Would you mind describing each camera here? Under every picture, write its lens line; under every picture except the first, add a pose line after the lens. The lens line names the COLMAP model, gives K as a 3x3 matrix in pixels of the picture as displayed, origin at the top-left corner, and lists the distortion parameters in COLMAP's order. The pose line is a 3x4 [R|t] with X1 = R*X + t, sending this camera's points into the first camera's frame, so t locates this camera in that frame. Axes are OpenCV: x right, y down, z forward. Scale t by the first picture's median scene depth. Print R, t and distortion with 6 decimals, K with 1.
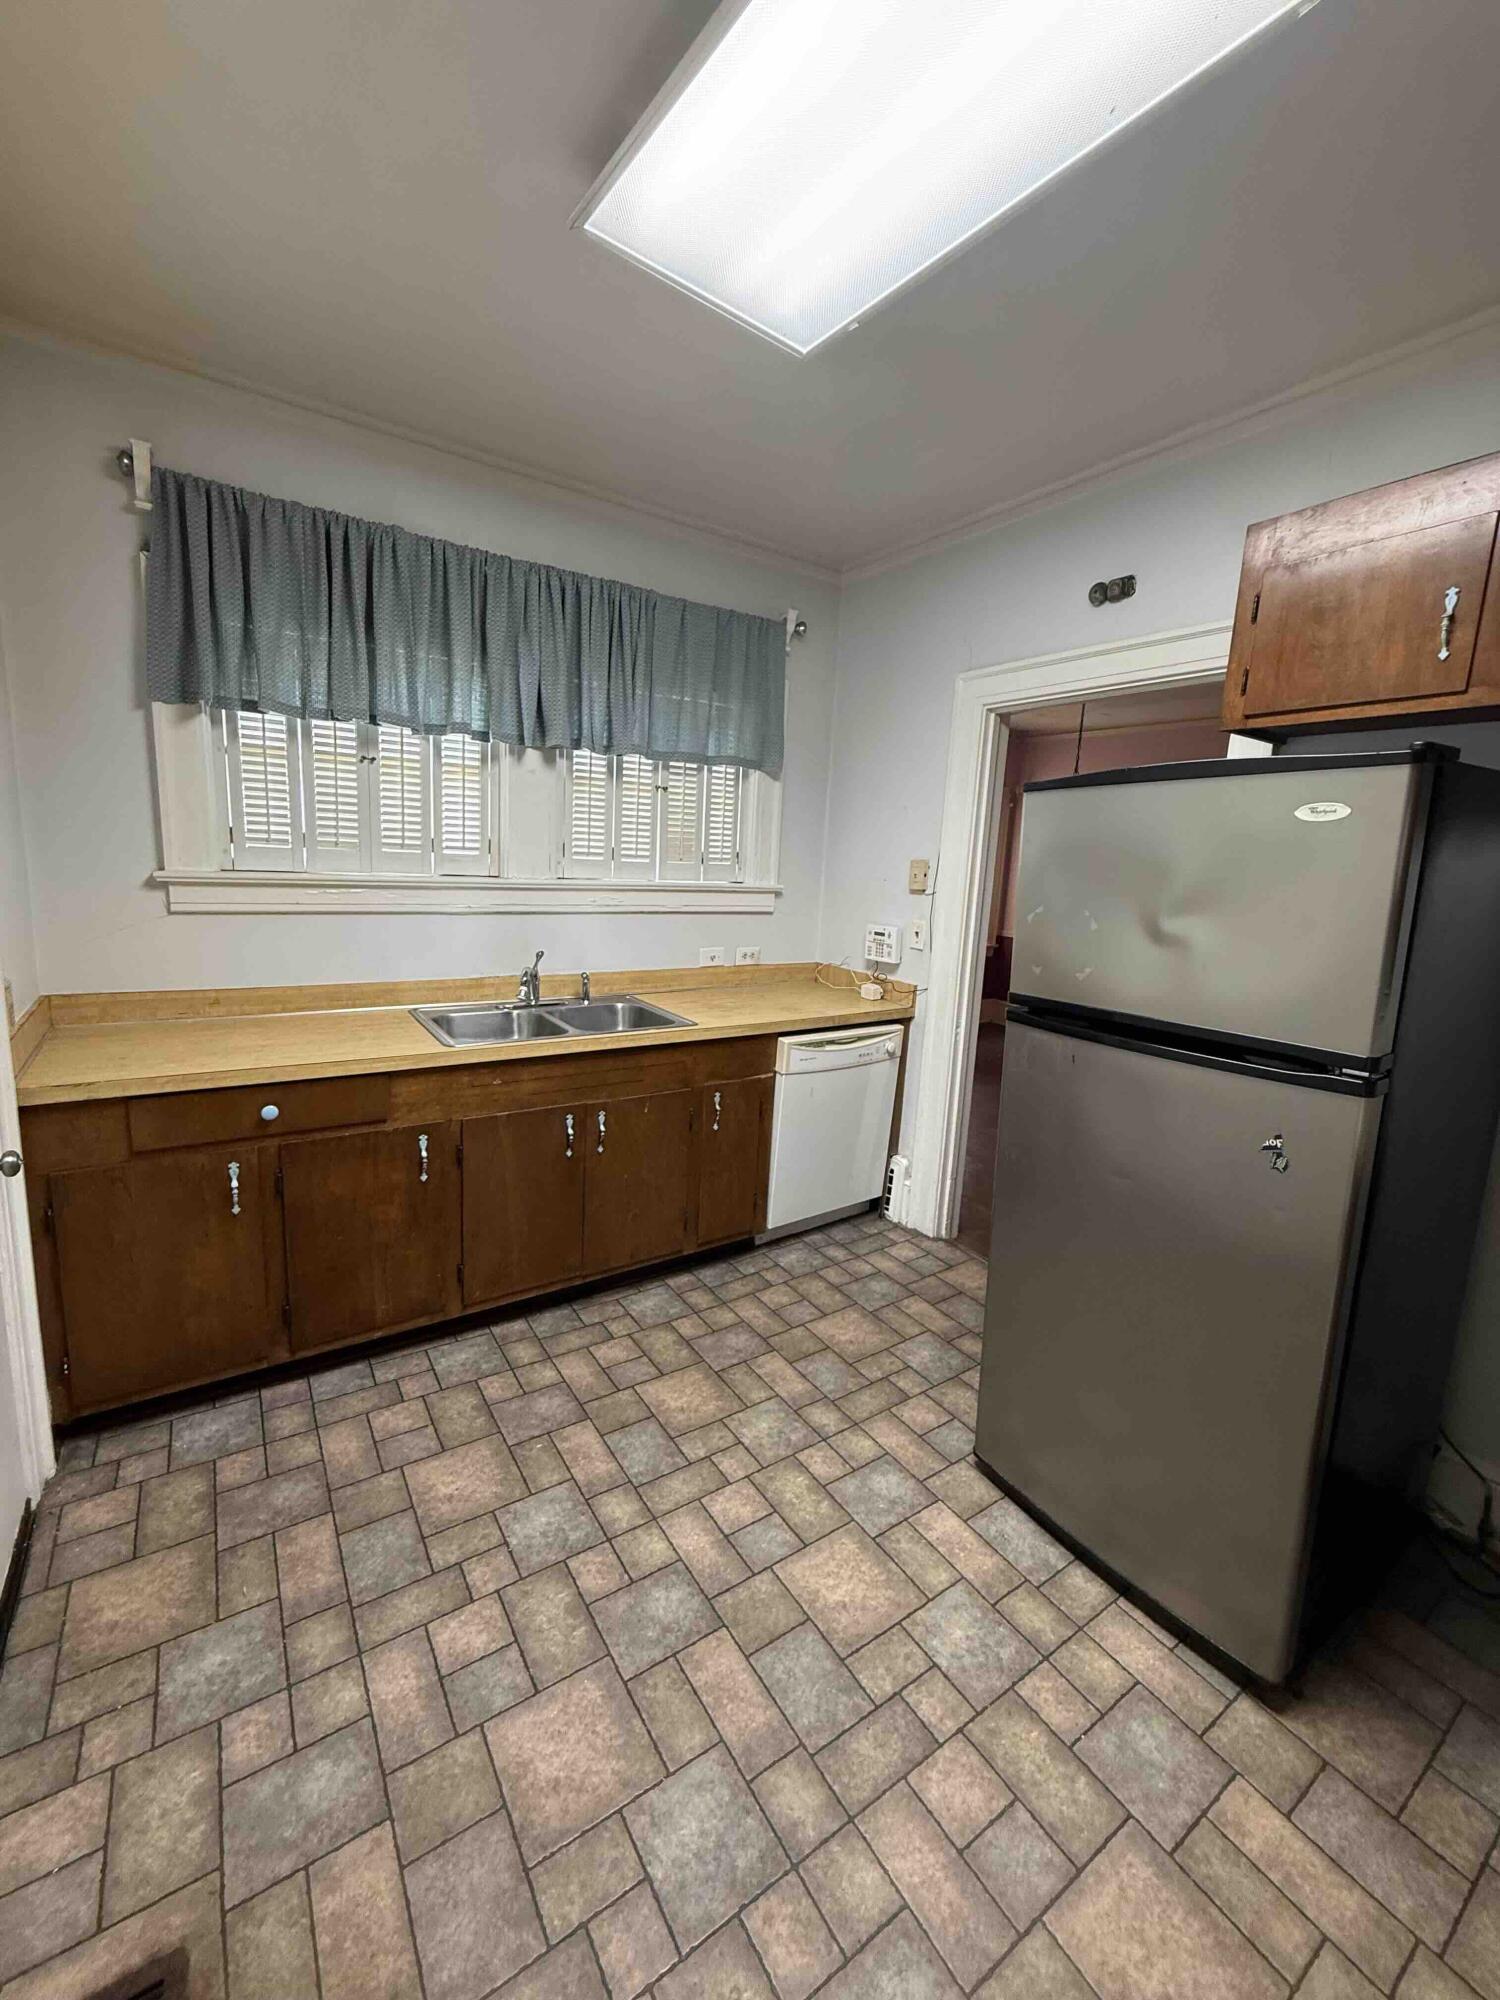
lens RADIAL K [[804.9, 0, 763.6], [0, 804.9, 874.1], [0, 0, 1]] dist [-0.003243, 0.001161]
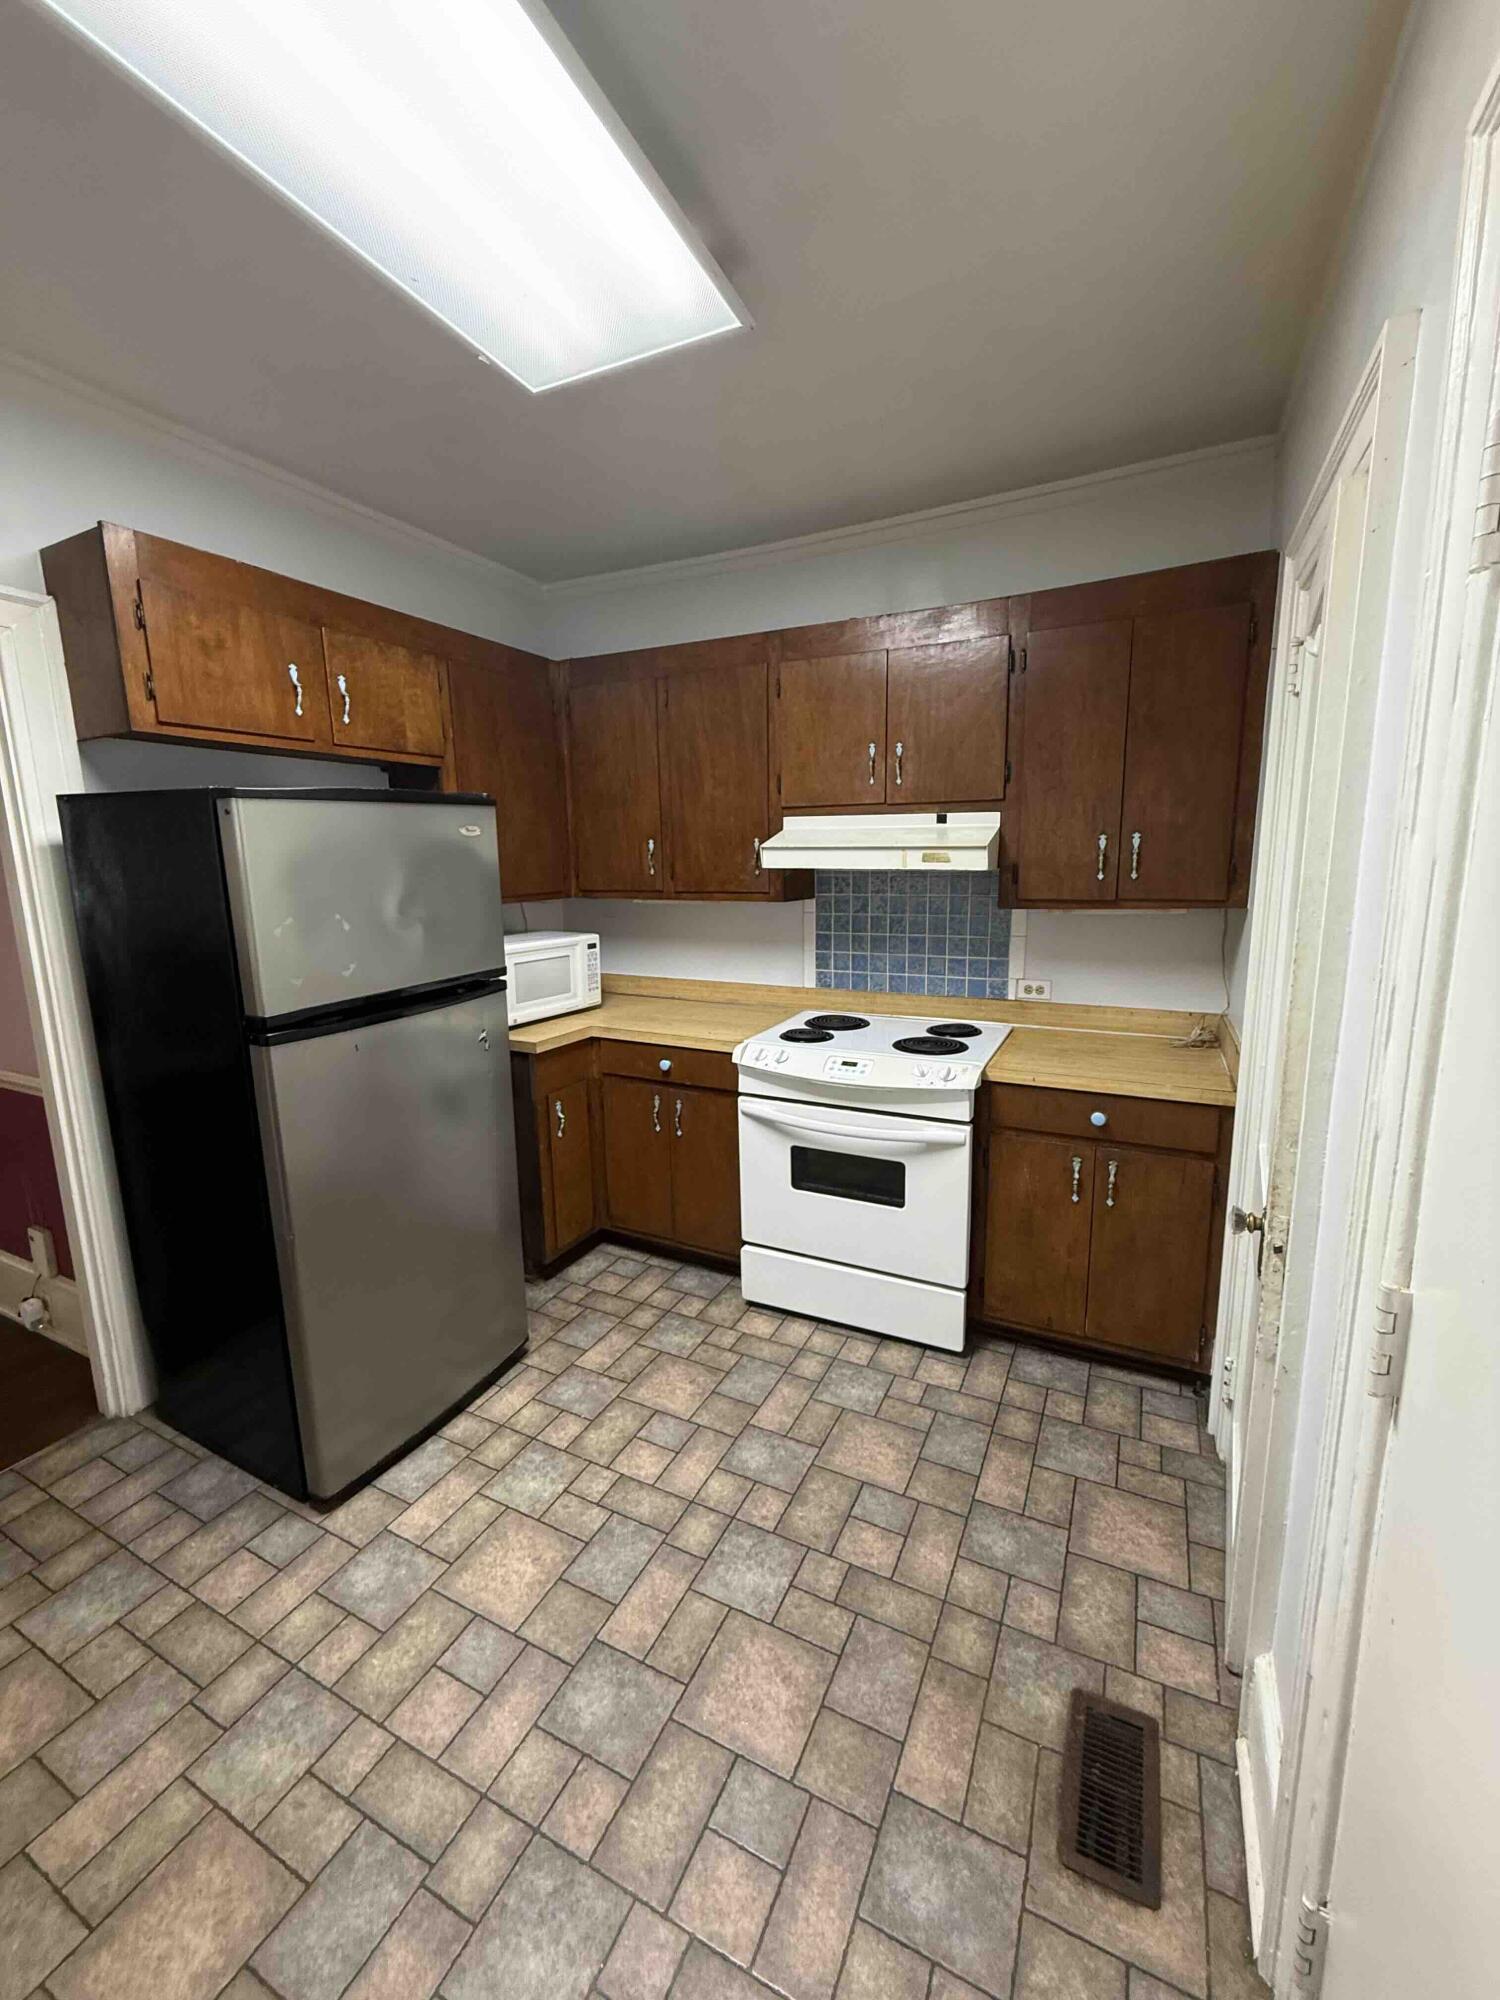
lens RADIAL K [[804.9, 0, 747.8], [0, 804.9, 1002.4], [0, 0, 1]] dist [-0.003243, 0.001161]
pose [[-0.478805, -0.202221, 0.854314, -0.790965], [0.013781, 0.971259, 0.237625, -0.071362], [-0.877813, 0.125549, -0.462257, 1.127847]]
